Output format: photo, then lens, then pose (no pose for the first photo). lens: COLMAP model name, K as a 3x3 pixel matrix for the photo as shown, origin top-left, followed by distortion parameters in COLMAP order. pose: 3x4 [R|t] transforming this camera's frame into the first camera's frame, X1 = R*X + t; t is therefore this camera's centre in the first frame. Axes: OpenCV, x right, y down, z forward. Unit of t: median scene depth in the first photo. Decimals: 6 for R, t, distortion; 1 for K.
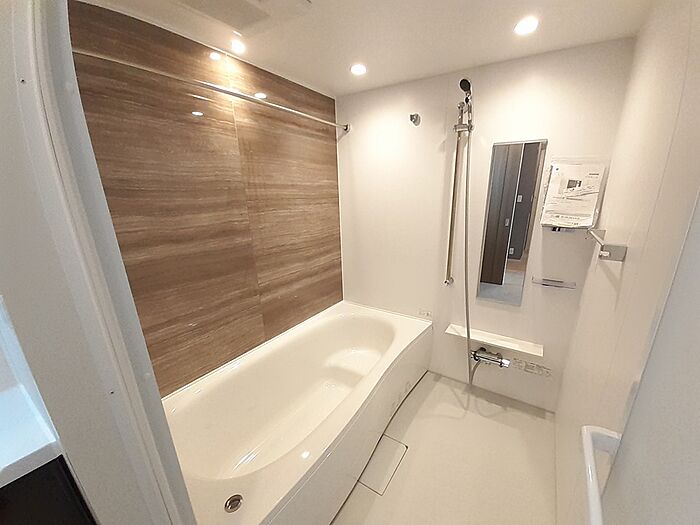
lens RADIAL K [[292.4, 0, 350.0], [0, 292.4, 262.5], [0, 0, 1]] dist [-0.000445, -0.004248]
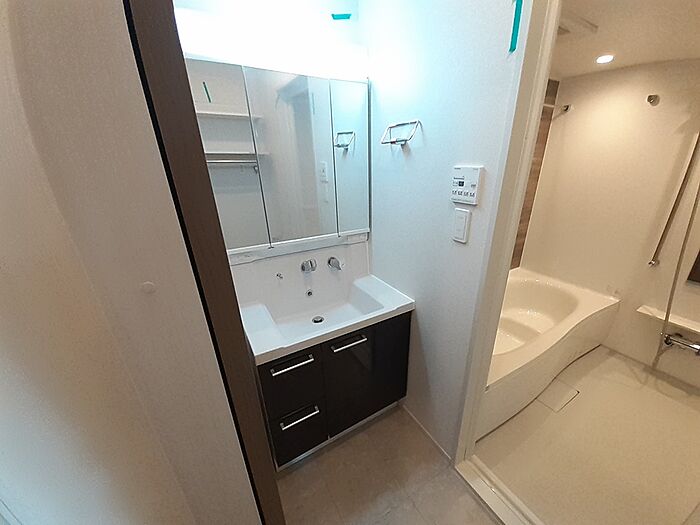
lens RADIAL K [[292.4, 0, 350.0], [0, 292.4, 262.5], [0, 0, 1]] dist [-0.000445, -0.004248]
pose [[0.907937, 0.164079, -0.385654, -0.227696], [-0.116498, 0.982720, 0.143836, 0.034360], [0.402590, -0.085666, 0.911363, -0.344321]]
